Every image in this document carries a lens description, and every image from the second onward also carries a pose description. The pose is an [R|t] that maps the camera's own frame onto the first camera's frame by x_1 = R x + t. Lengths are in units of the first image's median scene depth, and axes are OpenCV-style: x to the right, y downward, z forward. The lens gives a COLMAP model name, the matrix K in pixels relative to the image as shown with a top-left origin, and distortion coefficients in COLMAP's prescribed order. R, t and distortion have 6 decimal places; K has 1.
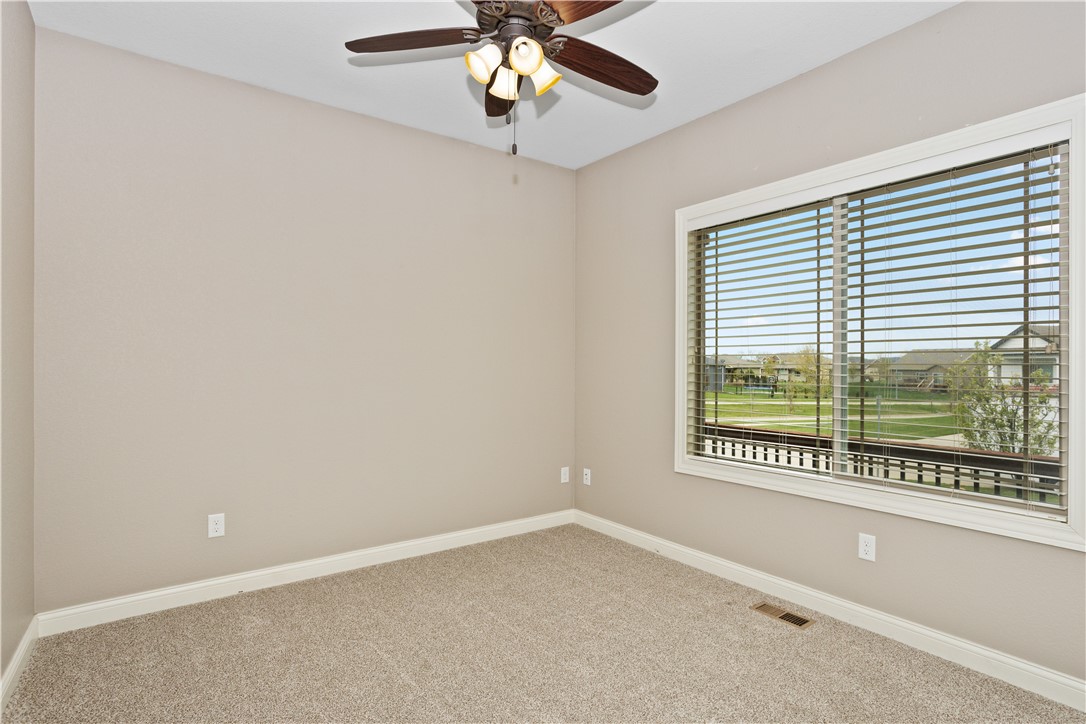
lens RADIAL K [[527.7, 0, 543.0], [0, 527.7, 362.0], [0, 0, 1]] dist [0.010844, 0.000619]
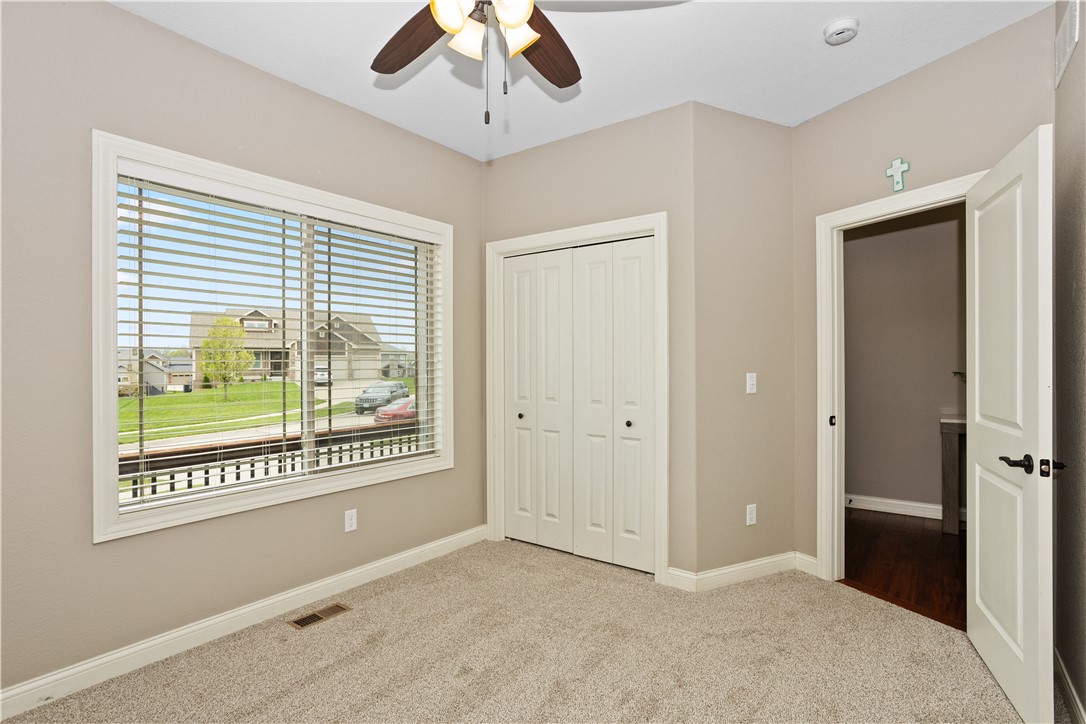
lens RADIAL K [[542.4, 0, 546.7], [0, 542.4, 367.8], [0, 0, 1]] dist [-0.030308, 0.001592]
pose [[-0.269251, 0.008103, 0.963036, -0.613320], [0.013018, 0.999904, -0.004773, 0.011169], [-0.962982, 0.011251, -0.269331, 0.791961]]
